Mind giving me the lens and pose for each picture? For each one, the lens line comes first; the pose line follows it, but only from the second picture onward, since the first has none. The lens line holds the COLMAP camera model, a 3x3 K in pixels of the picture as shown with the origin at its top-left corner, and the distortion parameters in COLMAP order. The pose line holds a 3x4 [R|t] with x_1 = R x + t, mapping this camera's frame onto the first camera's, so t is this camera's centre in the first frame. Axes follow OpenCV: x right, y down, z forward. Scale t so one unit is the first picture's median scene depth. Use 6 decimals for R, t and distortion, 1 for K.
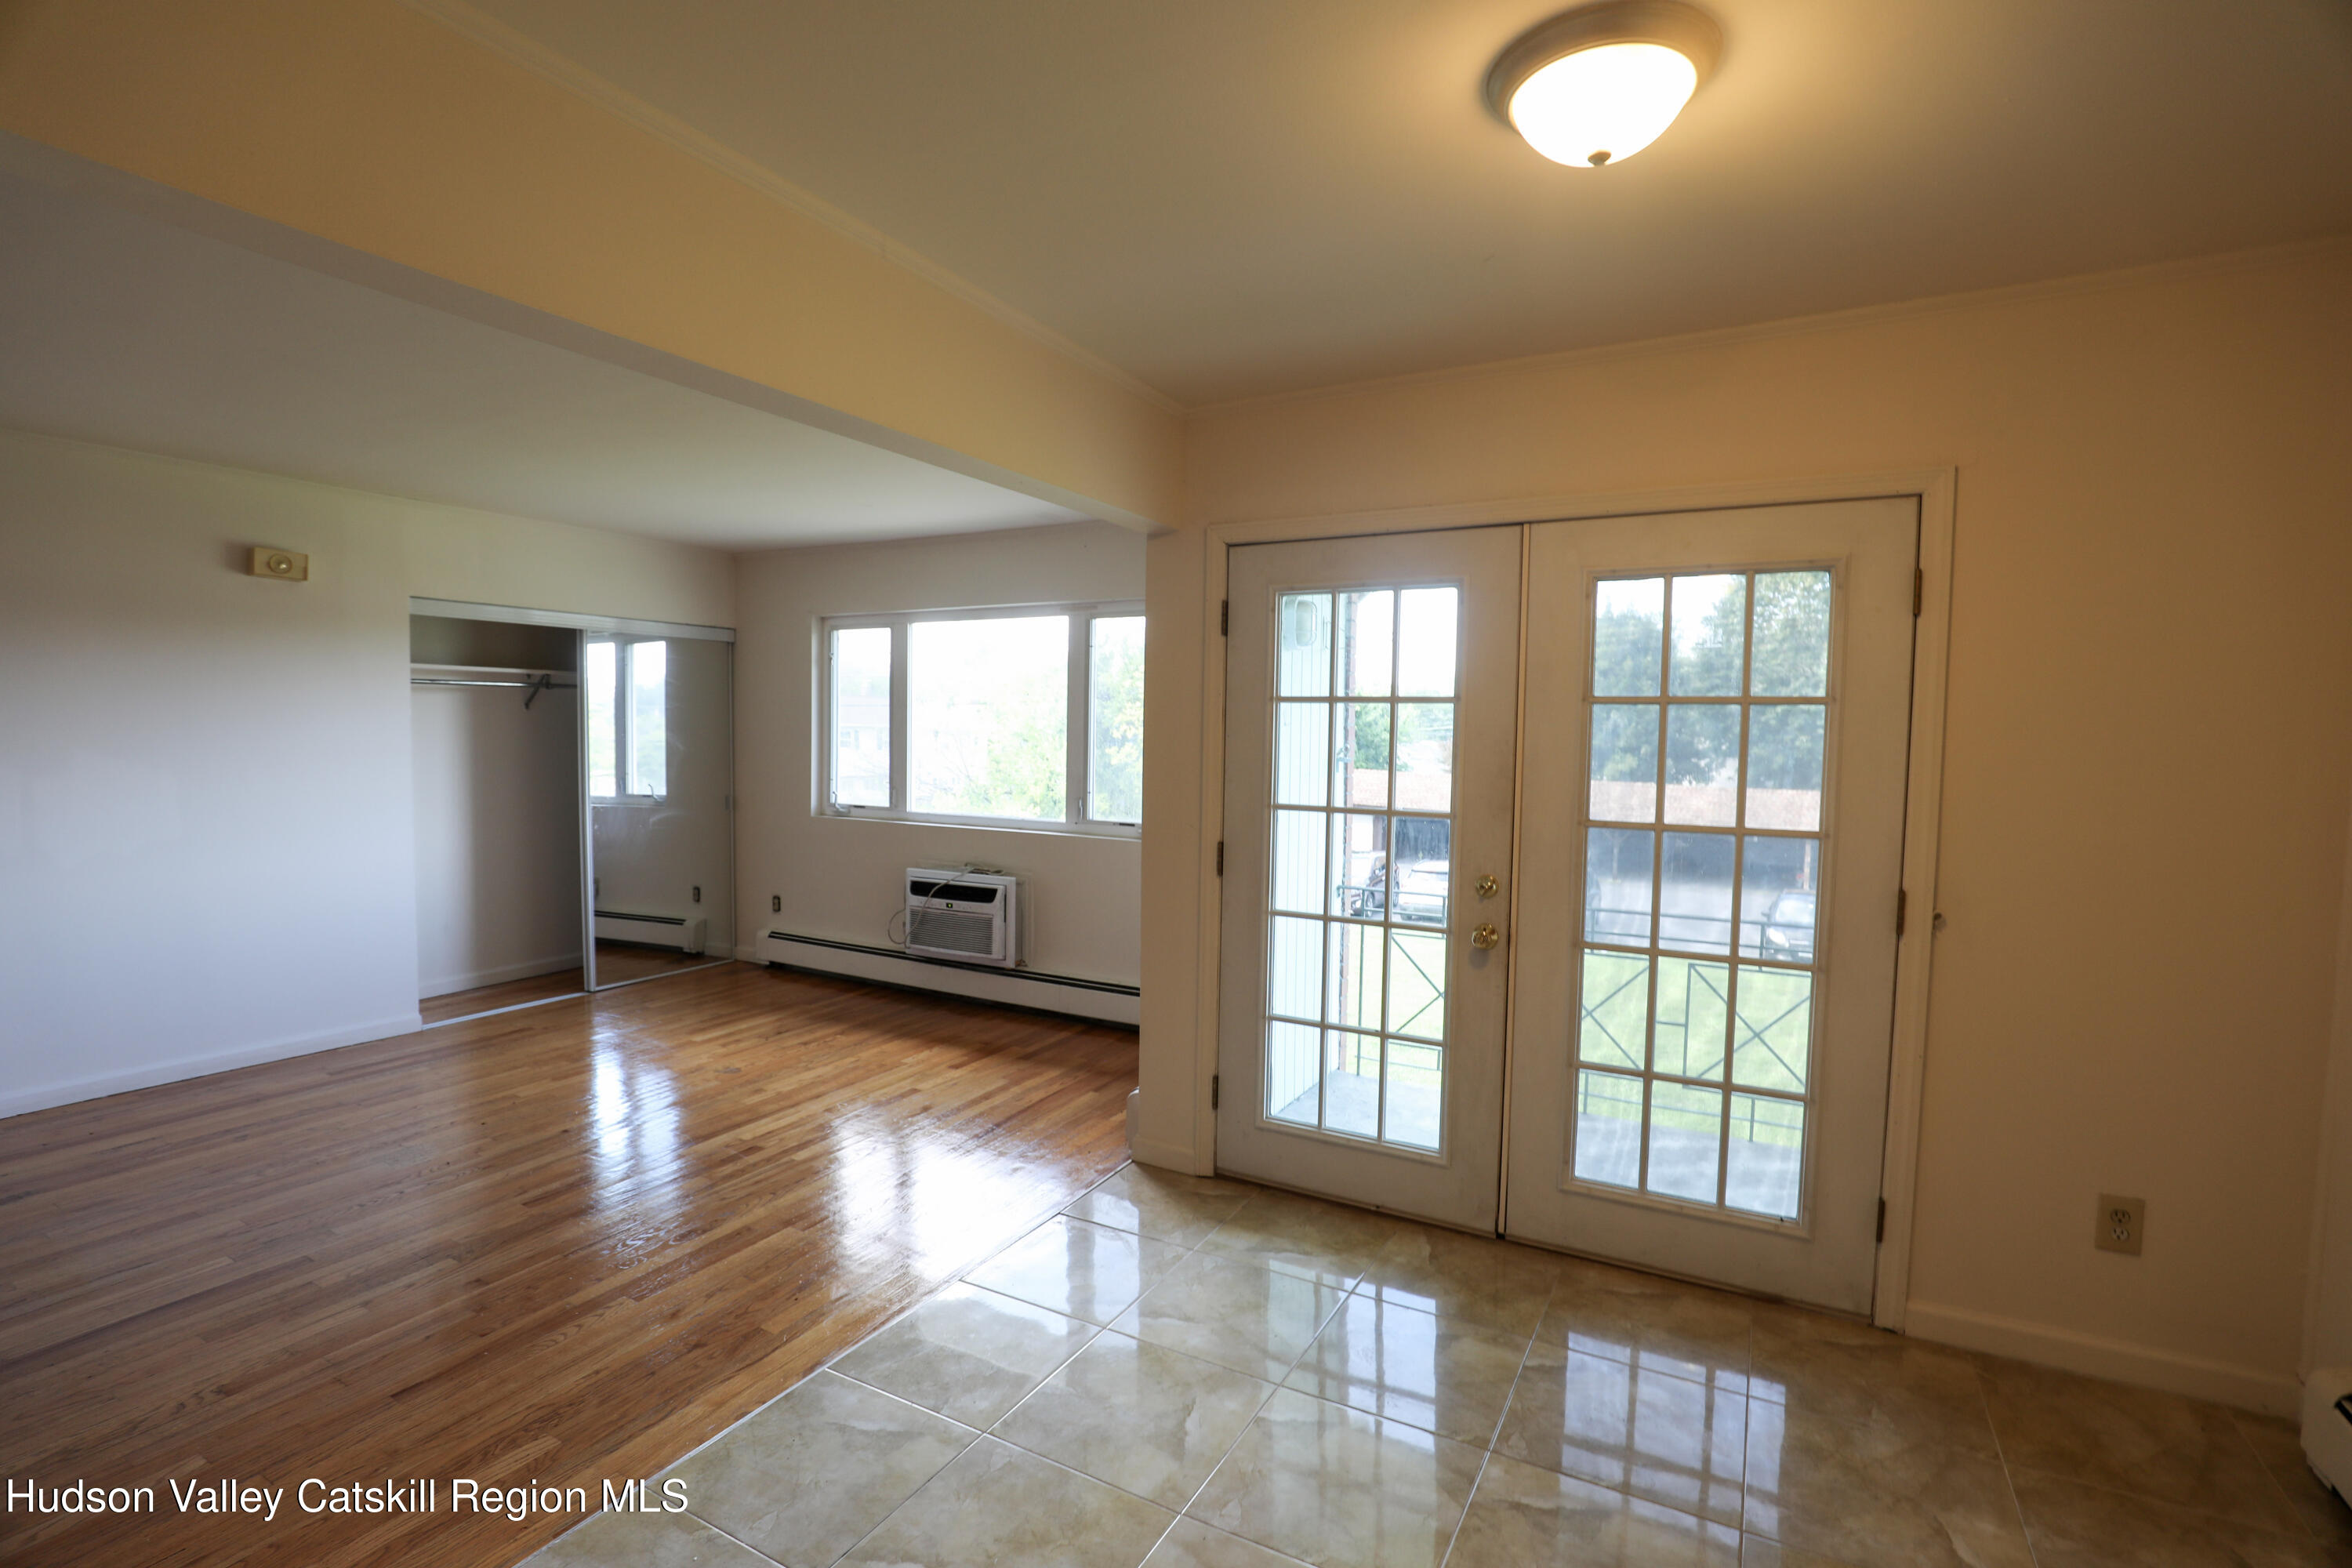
lens RADIAL K [[1077.8, 0, 1179.6], [0, 1077.8, 795.0], [0, 0, 1]] dist [-0.019807, -0.000481]
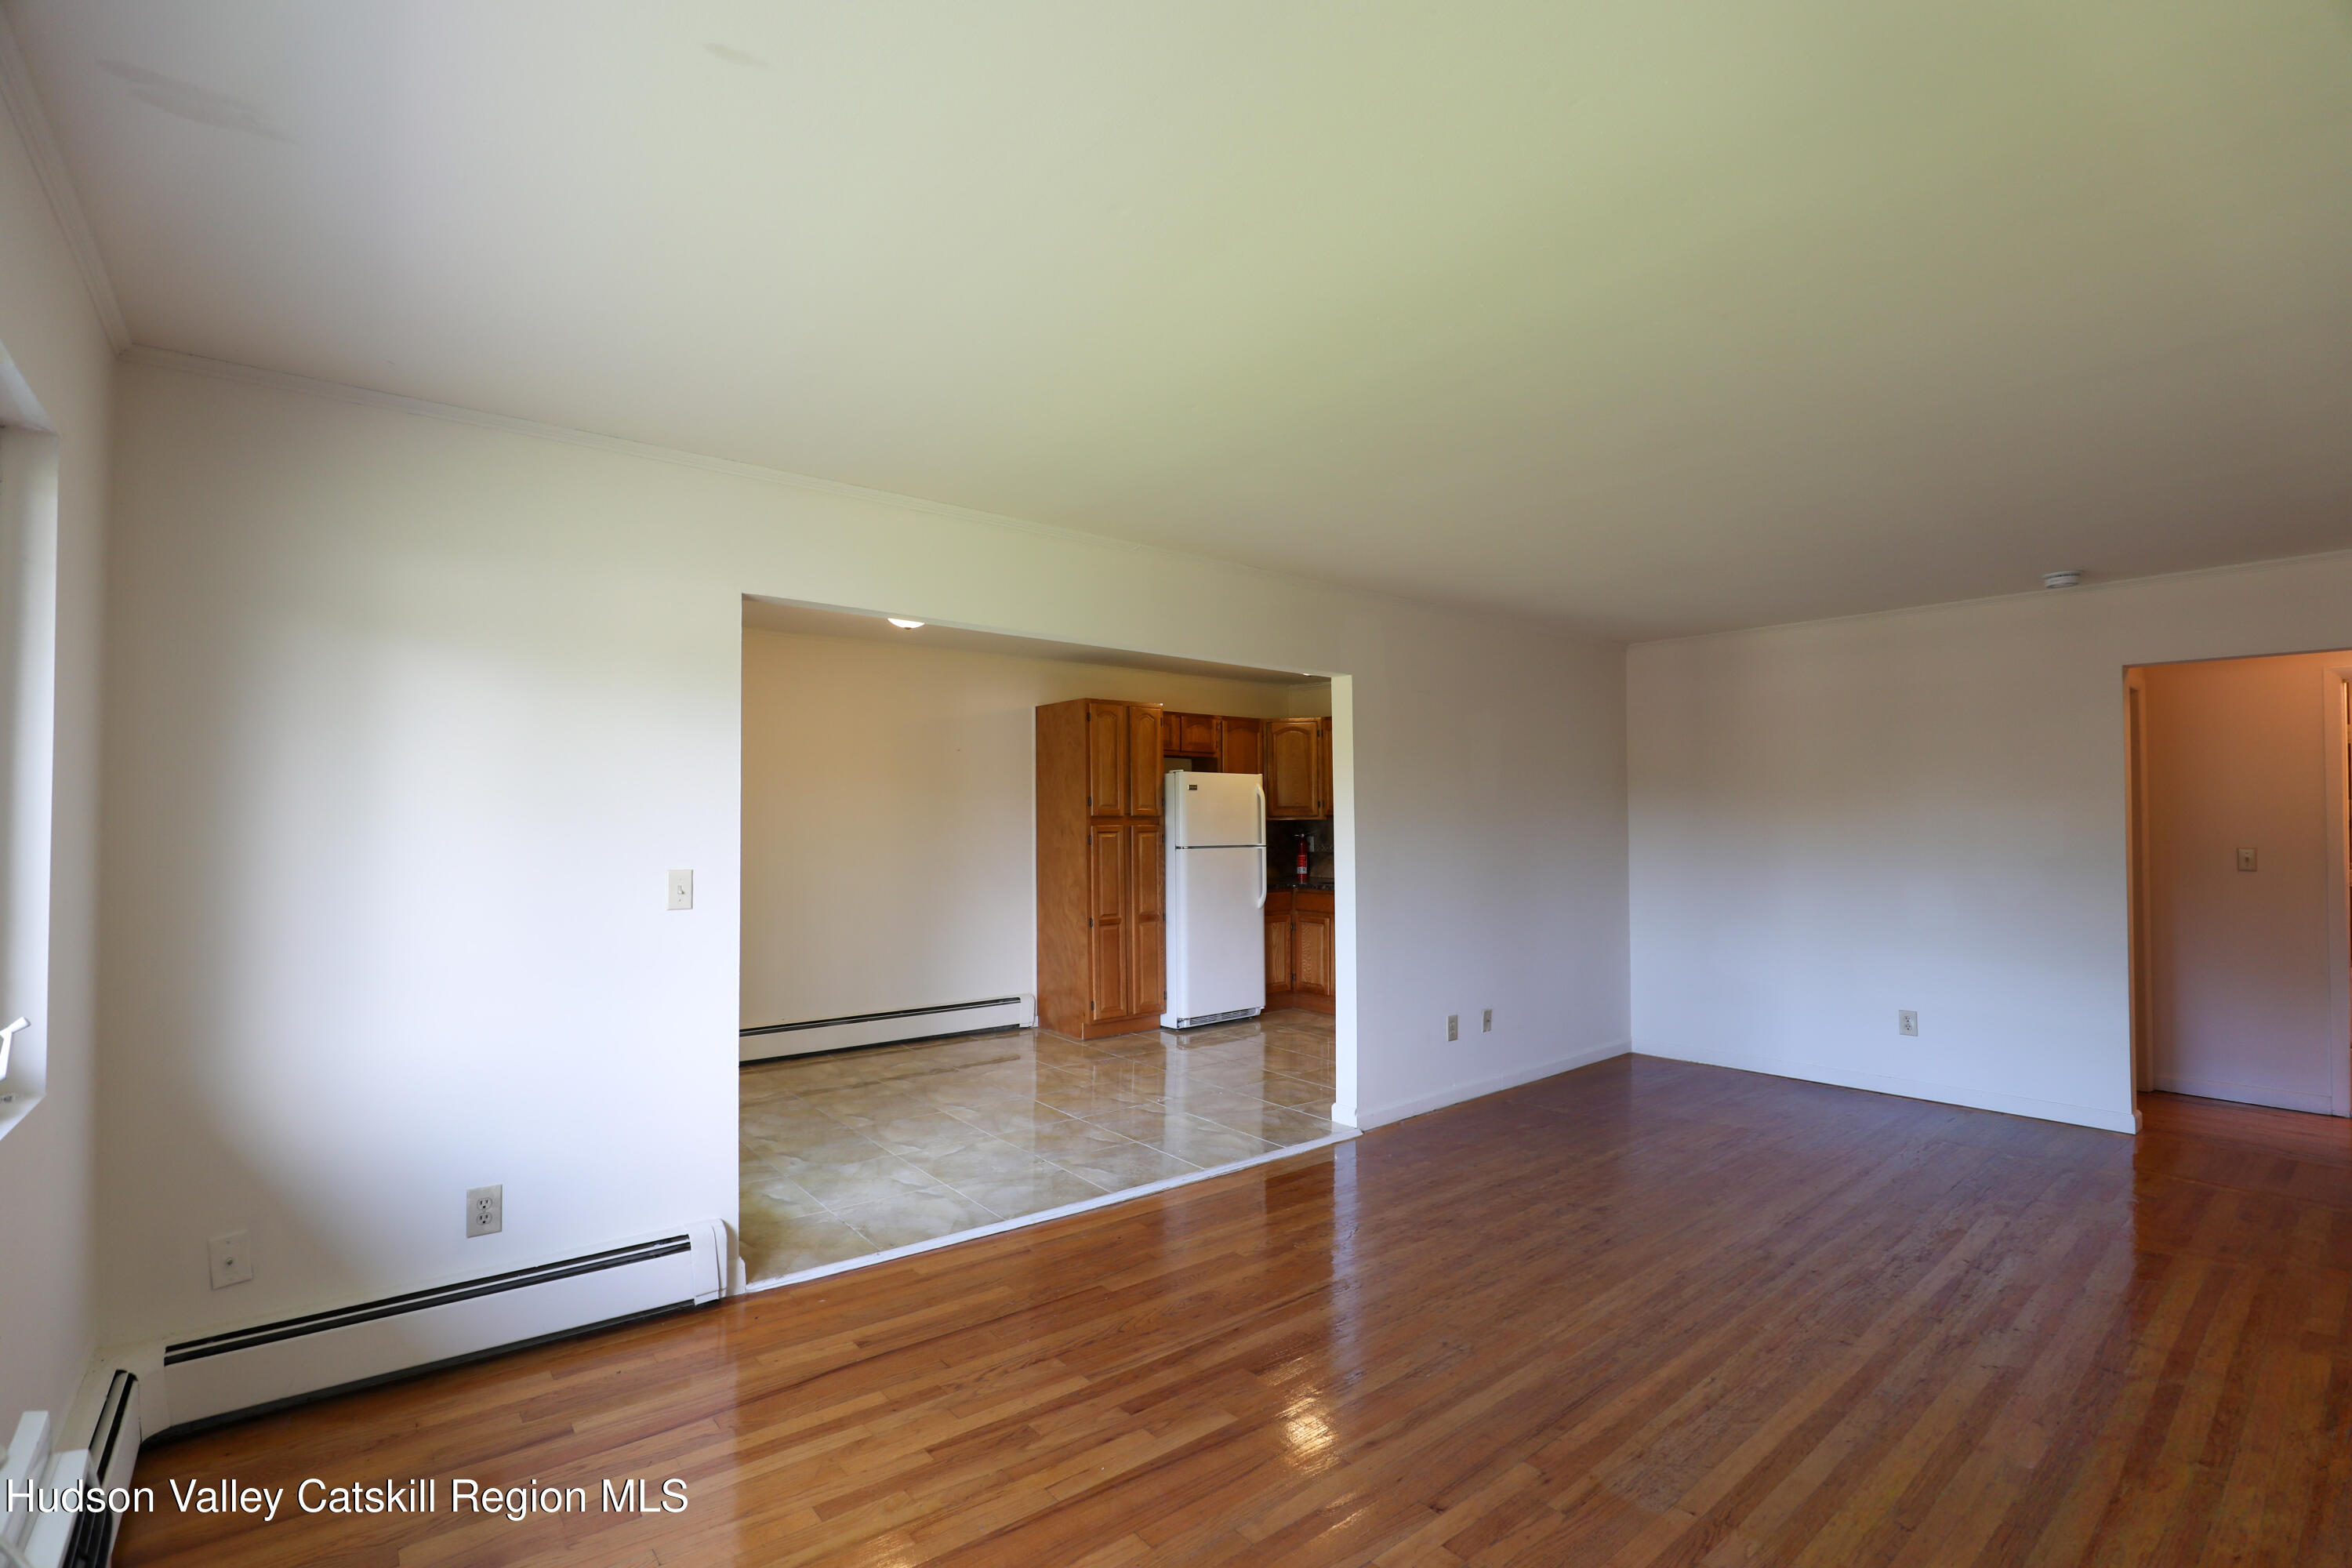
lens RADIAL K [[1077.8, 0, 1180.4], [0, 1077.8, 794.5], [0, 0, 1]] dist [-0.019807, -0.000481]
pose [[-0.928873, -0.009186, 0.370284, -0.608668], [0.004831, 0.999307, 0.036908, -0.082953], [-0.370366, 0.036072, -0.928185, 1.452099]]
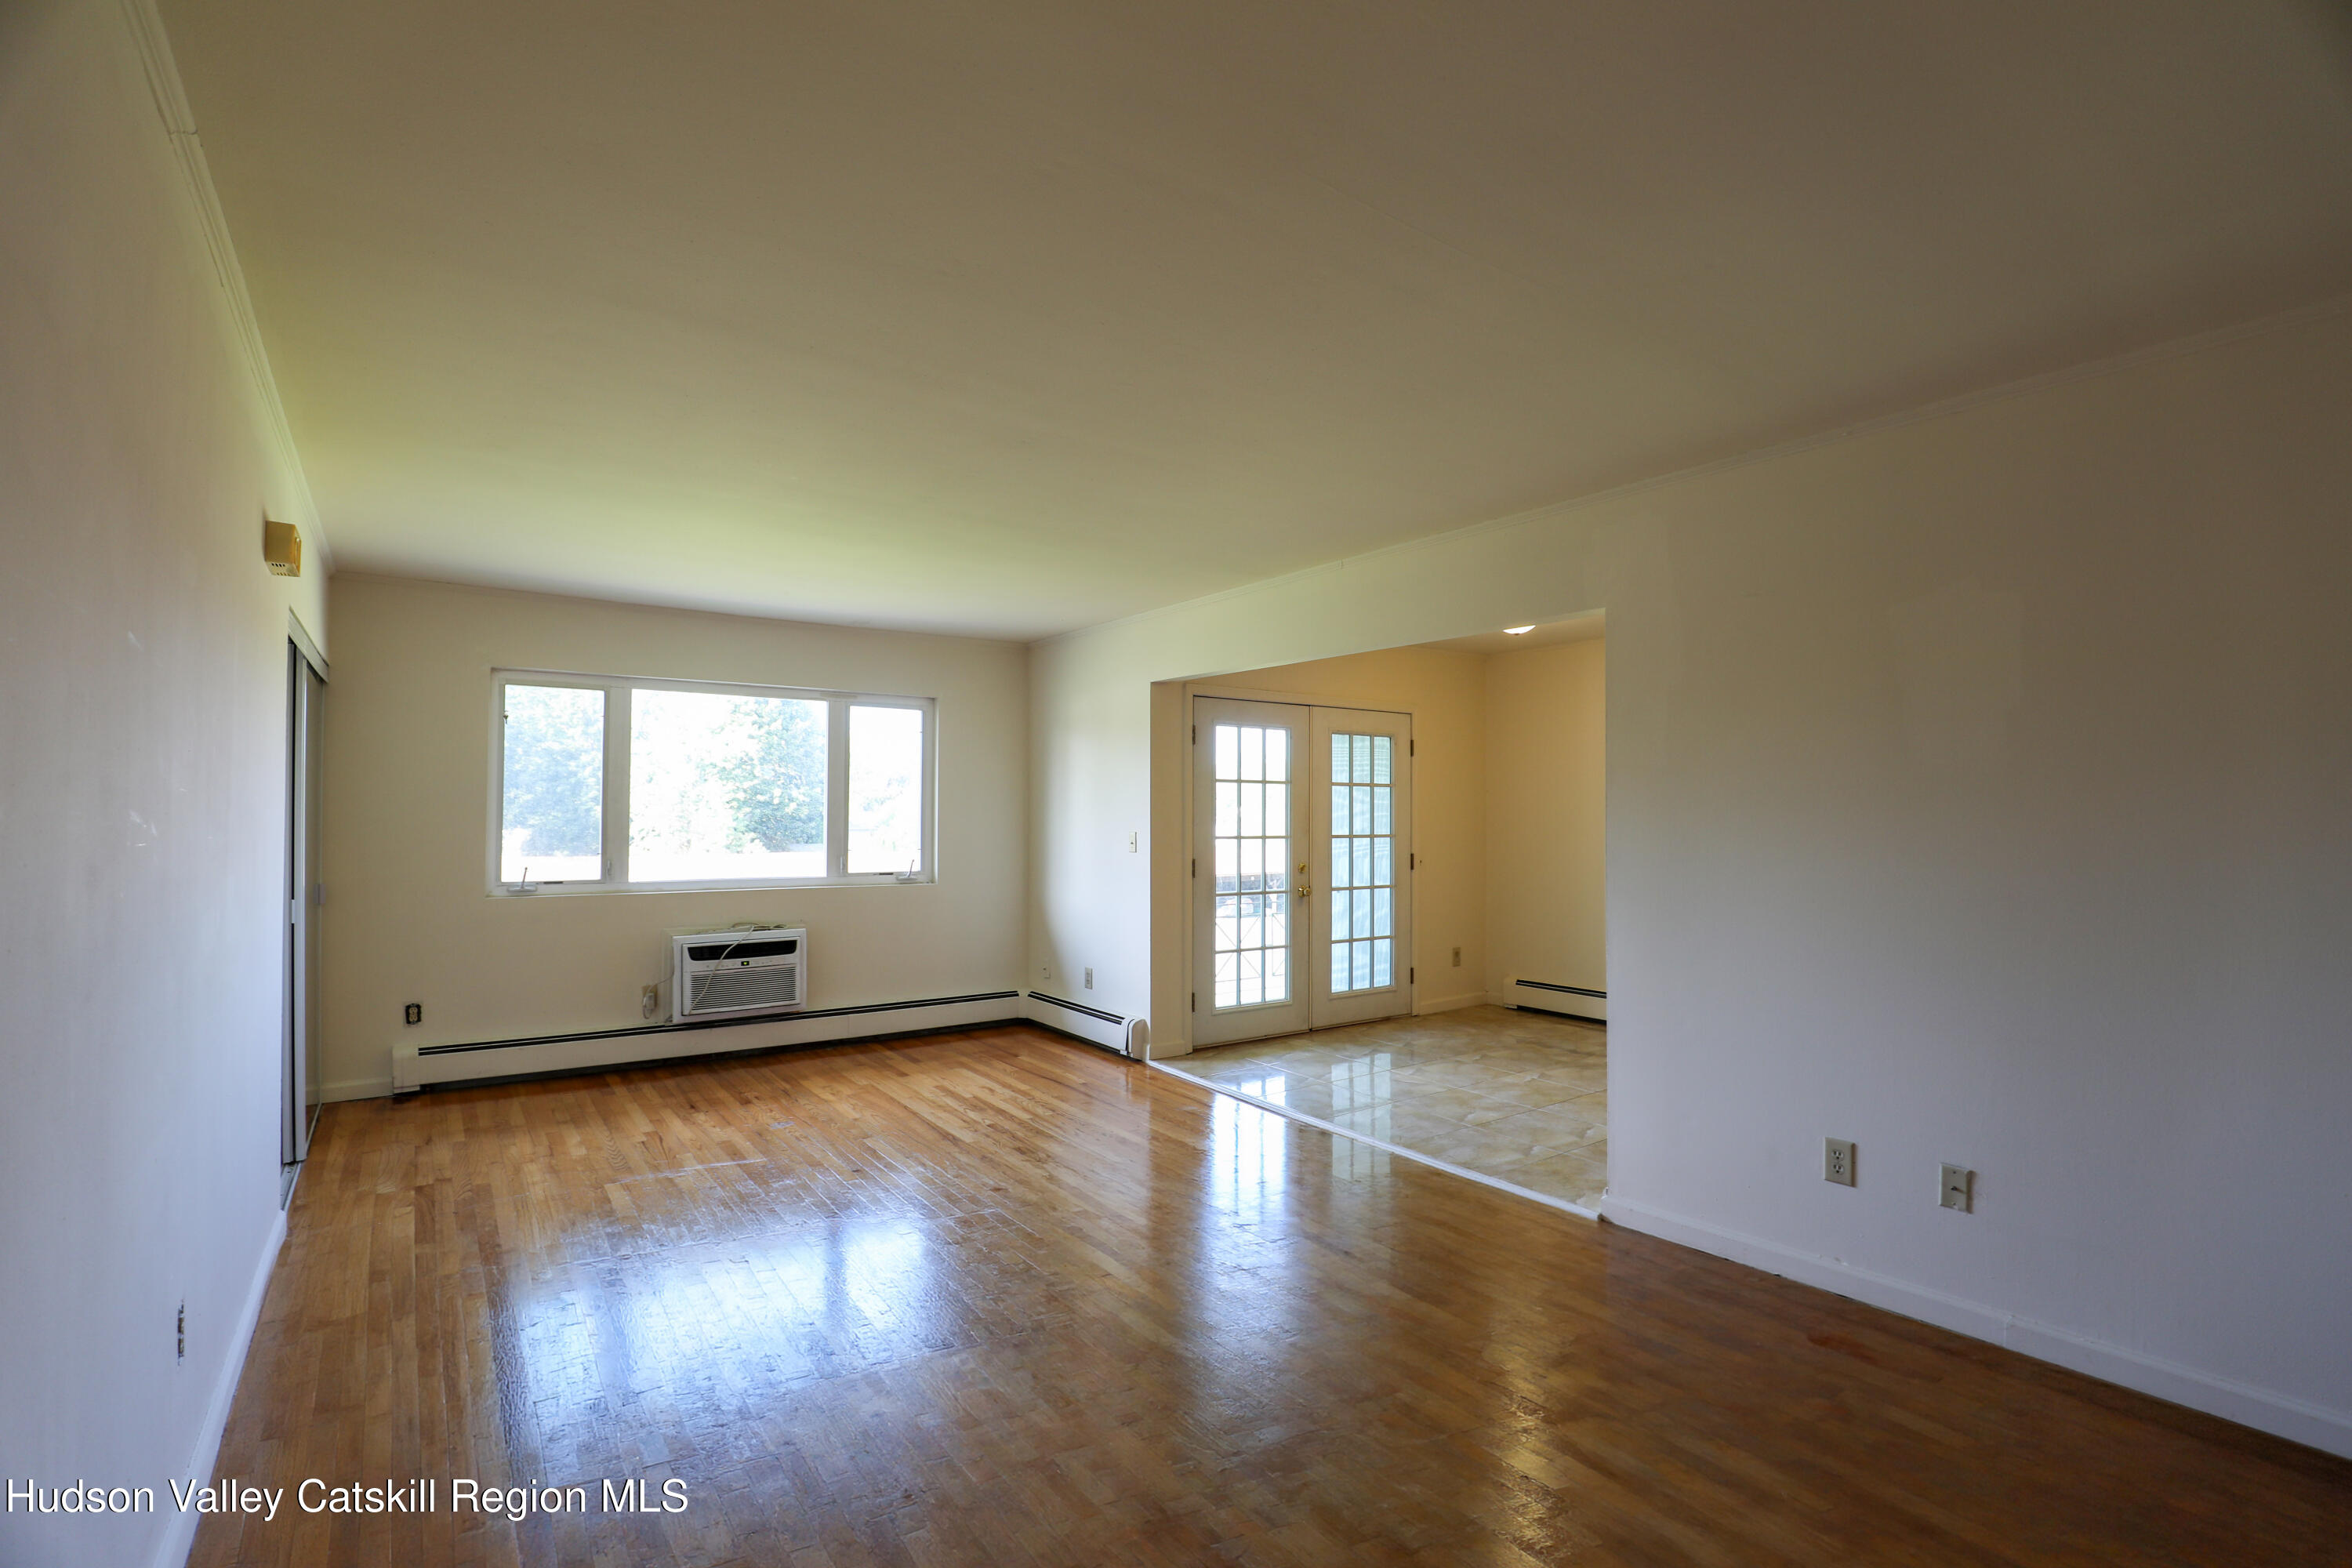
lens RADIAL K [[1077.8, 0, 1170.7], [0, 1077.8, 787.3], [0, 0, 1]] dist [-0.019807, -0.000481]
pose [[0.433181, 0.008167, 0.901270, -1.307680], [0.057452, 0.997675, -0.036654, -0.009808], [-0.899474, 0.067658, 0.431705, 0.208450]]
